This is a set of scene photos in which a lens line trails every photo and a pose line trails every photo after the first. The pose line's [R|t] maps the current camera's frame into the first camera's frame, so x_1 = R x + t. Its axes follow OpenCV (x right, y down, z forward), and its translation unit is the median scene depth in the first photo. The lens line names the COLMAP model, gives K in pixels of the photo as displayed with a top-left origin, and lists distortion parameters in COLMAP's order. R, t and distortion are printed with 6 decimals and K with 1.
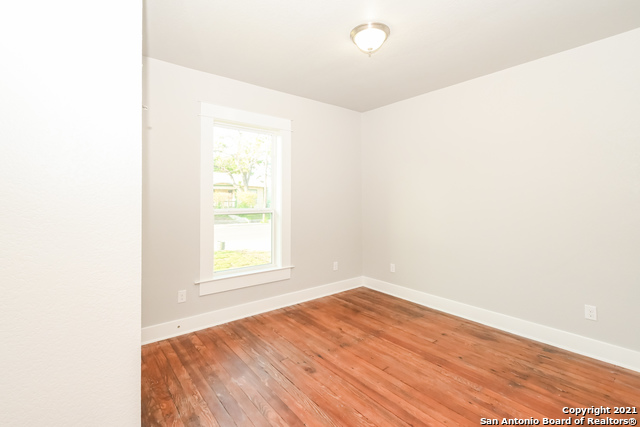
lens RADIAL K [[287.8, 0, 318.8], [0, 287.8, 204.5], [0, 0, 1]] dist [-0.000387, -0.000738]
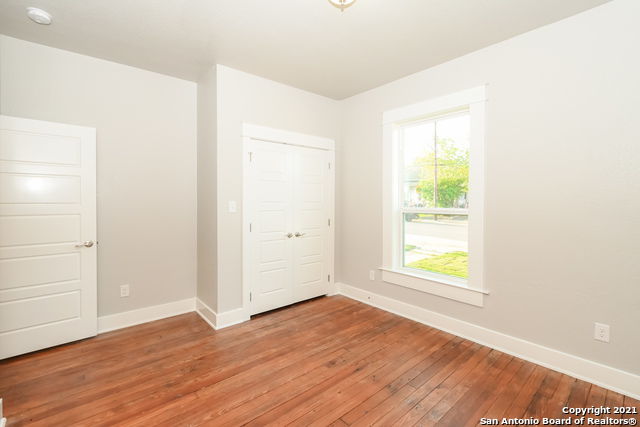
lens RADIAL K [[287.8, 0, 318.8], [0, 287.8, 204.5], [0, 0, 1]] dist [-0.000387, -0.000738]
pose [[0.042402, 0.019703, -0.998906, 0.864849], [-0.017728, 0.999663, 0.018965, -0.012304], [0.998943, 0.016905, 0.042737, 0.793771]]
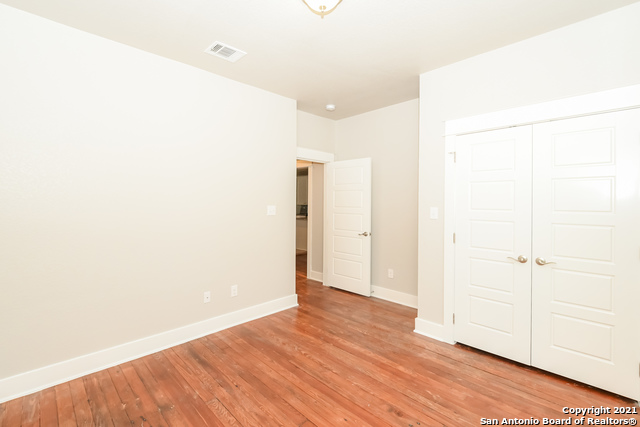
lens RADIAL K [[293.8, 0, 312.9], [0, 293.8, 202.6], [0, 0, 1]] dist [-0.002743, -0.000876]
pose [[-0.995932, -0.002636, -0.090071, 0.248825], [-0.003825, 0.999908, 0.013023, -0.028592], [0.090028, 0.013315, -0.995850, 1.584326]]
